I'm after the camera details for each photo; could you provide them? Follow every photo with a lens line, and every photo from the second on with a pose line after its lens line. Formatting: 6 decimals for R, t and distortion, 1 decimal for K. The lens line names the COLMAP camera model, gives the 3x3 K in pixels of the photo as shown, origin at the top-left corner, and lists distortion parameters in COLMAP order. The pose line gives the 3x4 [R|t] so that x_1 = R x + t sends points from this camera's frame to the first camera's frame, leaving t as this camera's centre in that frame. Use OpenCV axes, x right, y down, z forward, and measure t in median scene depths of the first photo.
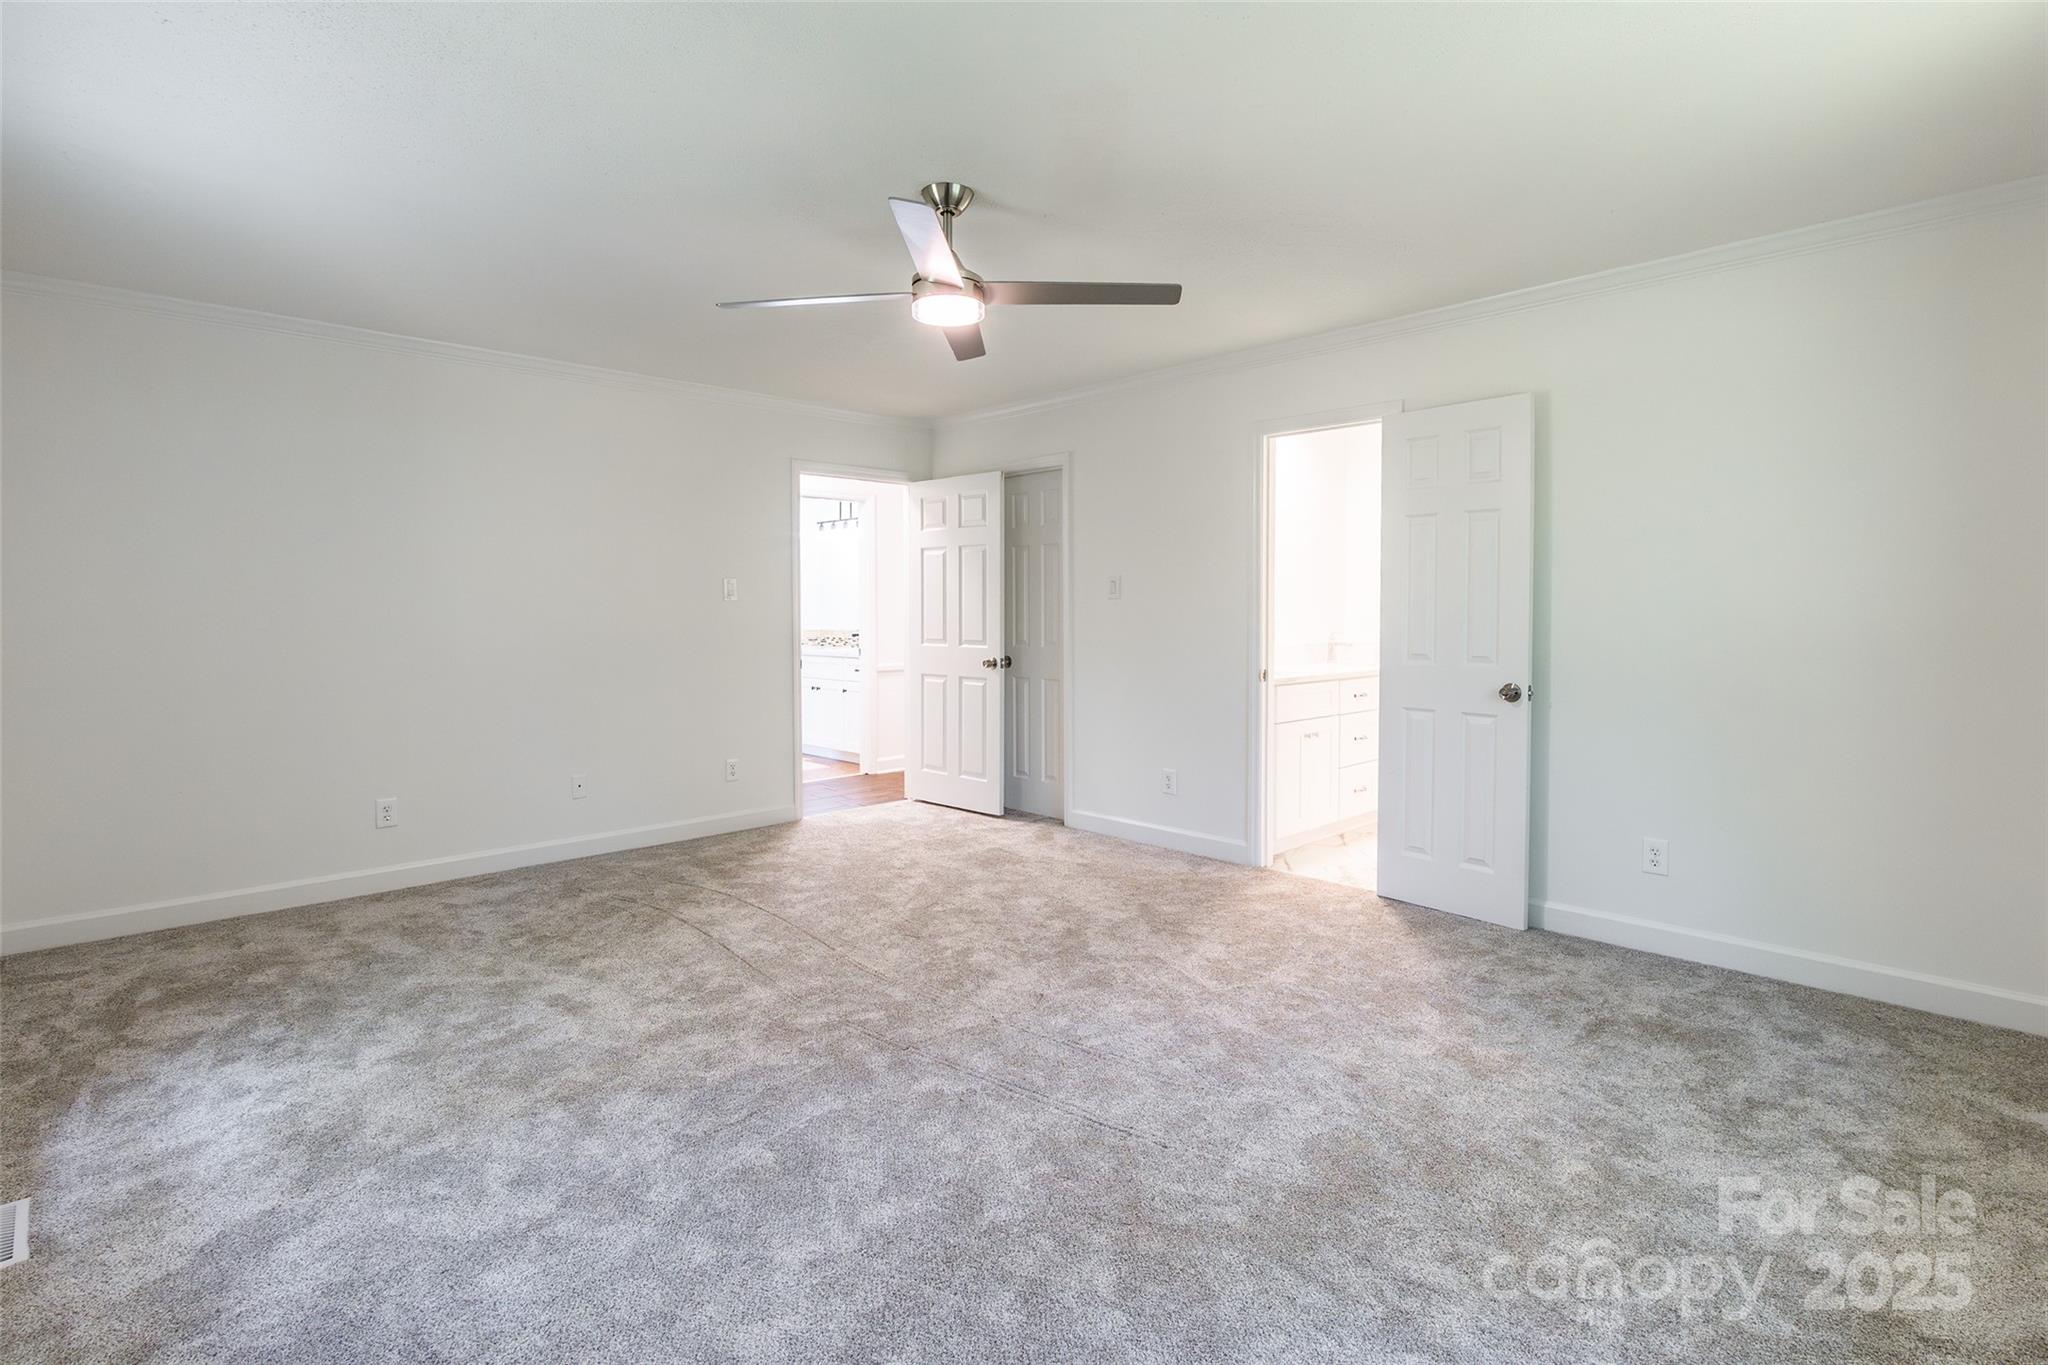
lens RADIAL K [[963.3, 0, 1007.1], [0, 963.3, 637.4], [0, 0, 1]] dist [-0.005014, -0.000734]
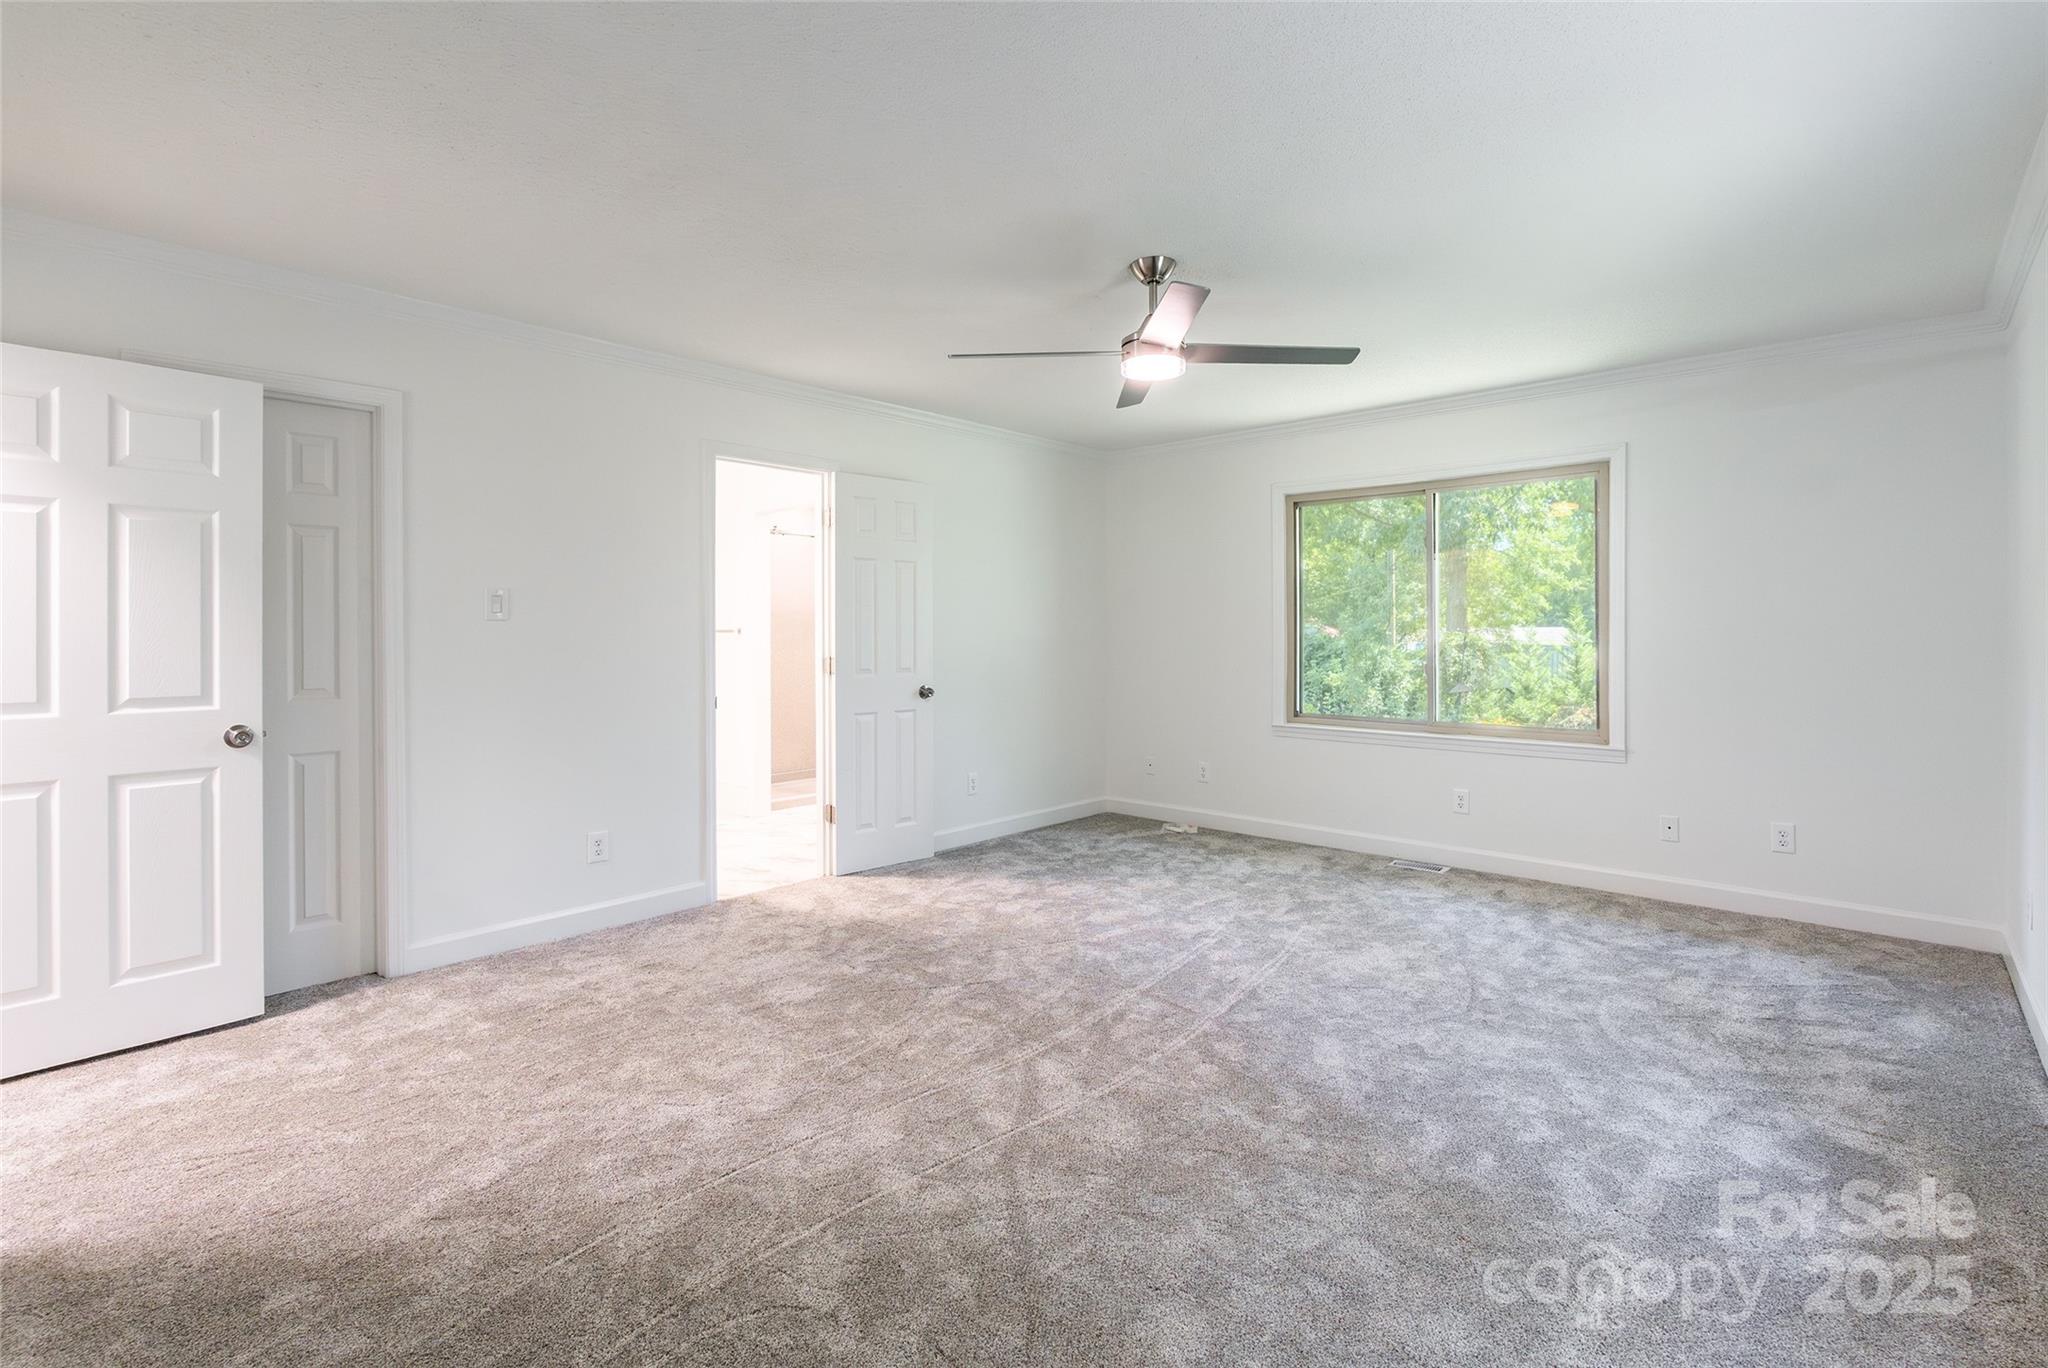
lens RADIAL K [[963.3, 0, 1007.1], [0, 963.3, 638.9], [0, 0, 1]] dist [-0.005014, -0.000734]
pose [[-0.051905, -0.003757, 0.998645, -0.592944], [0.036046, 0.999334, 0.005633, -0.015789], [-0.998001, 0.036290, -0.051735, 0.626104]]
